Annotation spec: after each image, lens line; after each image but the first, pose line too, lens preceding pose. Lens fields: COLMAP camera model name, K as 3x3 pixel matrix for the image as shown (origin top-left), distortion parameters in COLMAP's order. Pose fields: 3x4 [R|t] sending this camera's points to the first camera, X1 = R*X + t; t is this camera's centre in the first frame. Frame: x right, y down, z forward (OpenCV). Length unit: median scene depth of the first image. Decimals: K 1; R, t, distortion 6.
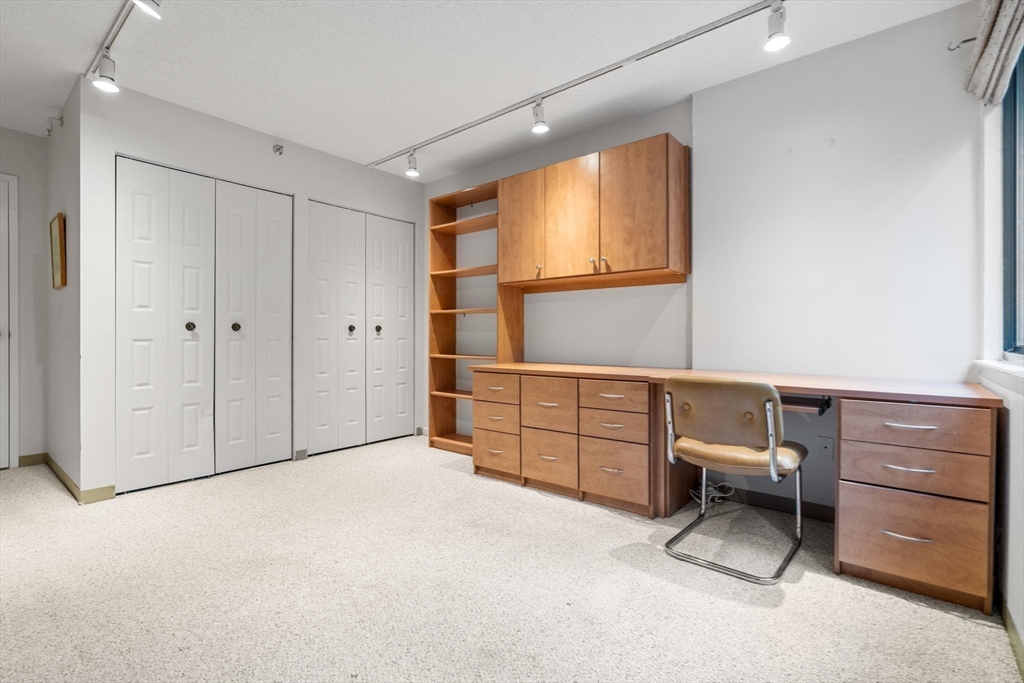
lens RADIAL K [[472.4, 0, 514.7], [0, 472.4, 332.7], [0, 0, 1]] dist [-0.001609, -0.000152]
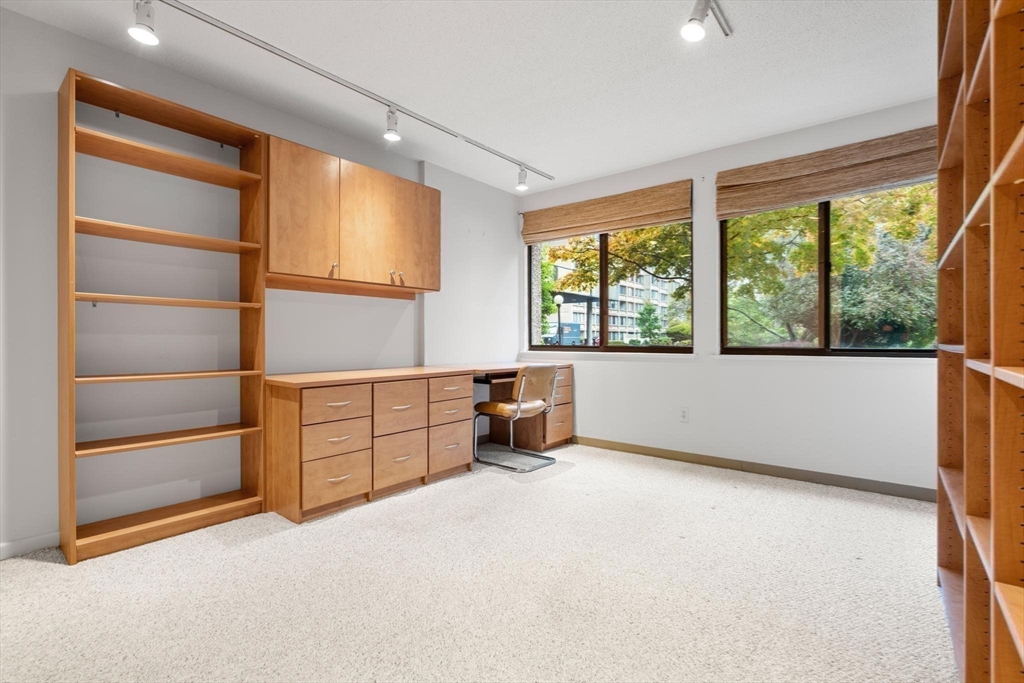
lens RADIAL K [[474.4, 0, 507.7], [0, 474.4, 335.3], [0, 0, 1]] dist [-0.002882, -0.000370]
pose [[-0.006495, 0.011799, 0.999909, -0.948820], [-0.005208, 0.999916, -0.011833, 0.003796], [-0.999965, -0.005285, -0.006433, 0.750591]]
